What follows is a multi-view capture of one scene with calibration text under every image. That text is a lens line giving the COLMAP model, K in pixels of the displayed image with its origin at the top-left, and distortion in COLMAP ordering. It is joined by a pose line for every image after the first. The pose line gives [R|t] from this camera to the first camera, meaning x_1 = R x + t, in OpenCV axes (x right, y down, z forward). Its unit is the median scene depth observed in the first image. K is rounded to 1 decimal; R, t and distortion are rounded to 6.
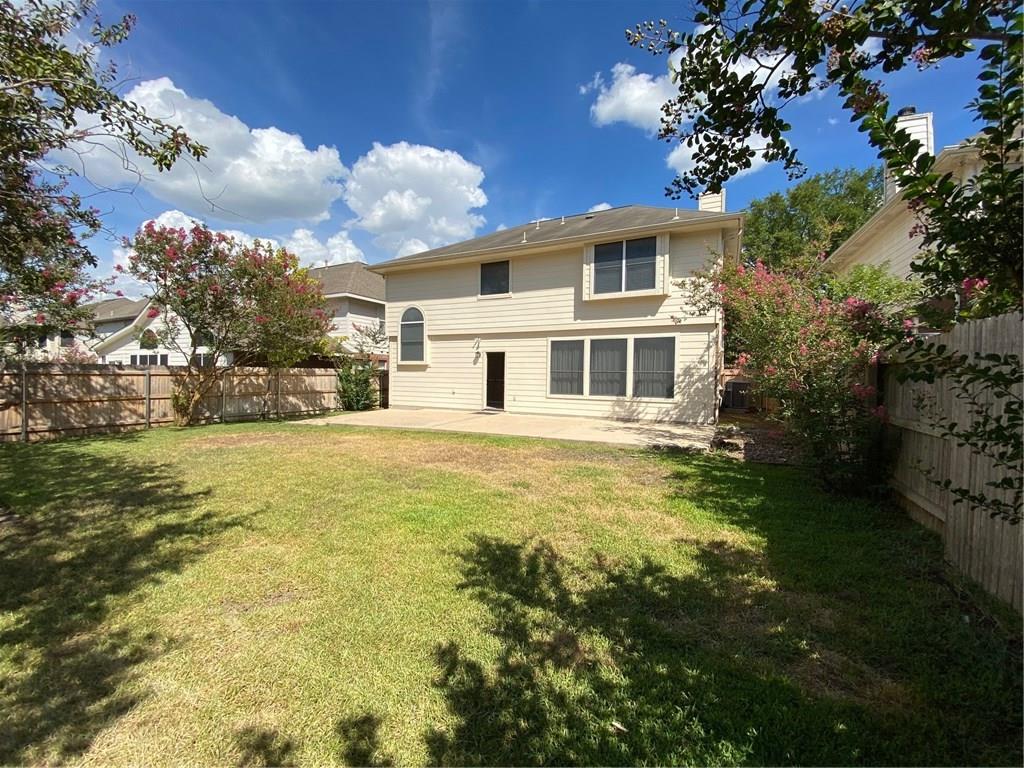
lens RADIAL K [[415.7, 0, 515.3], [0, 415.7, 383.4], [0, 0, 1]] dist [0.030991, -0.023706]
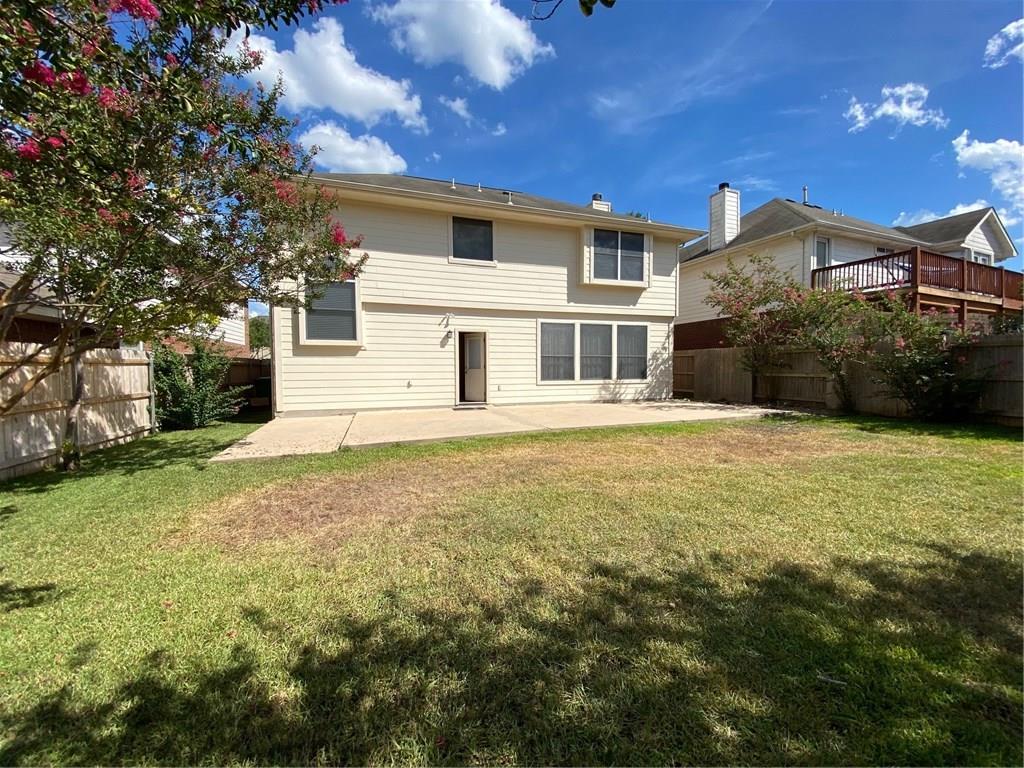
lens RADIAL K [[415.7, 0, 515.3], [0, 415.7, 383.4], [0, 0, 1]] dist [0.030991, -0.023706]
pose [[0.693214, -0.043736, 0.719403, -0.646381], [0.023834, 0.999002, 0.037767, -0.004696], [-0.720337, -0.009034, 0.693565, 0.425532]]
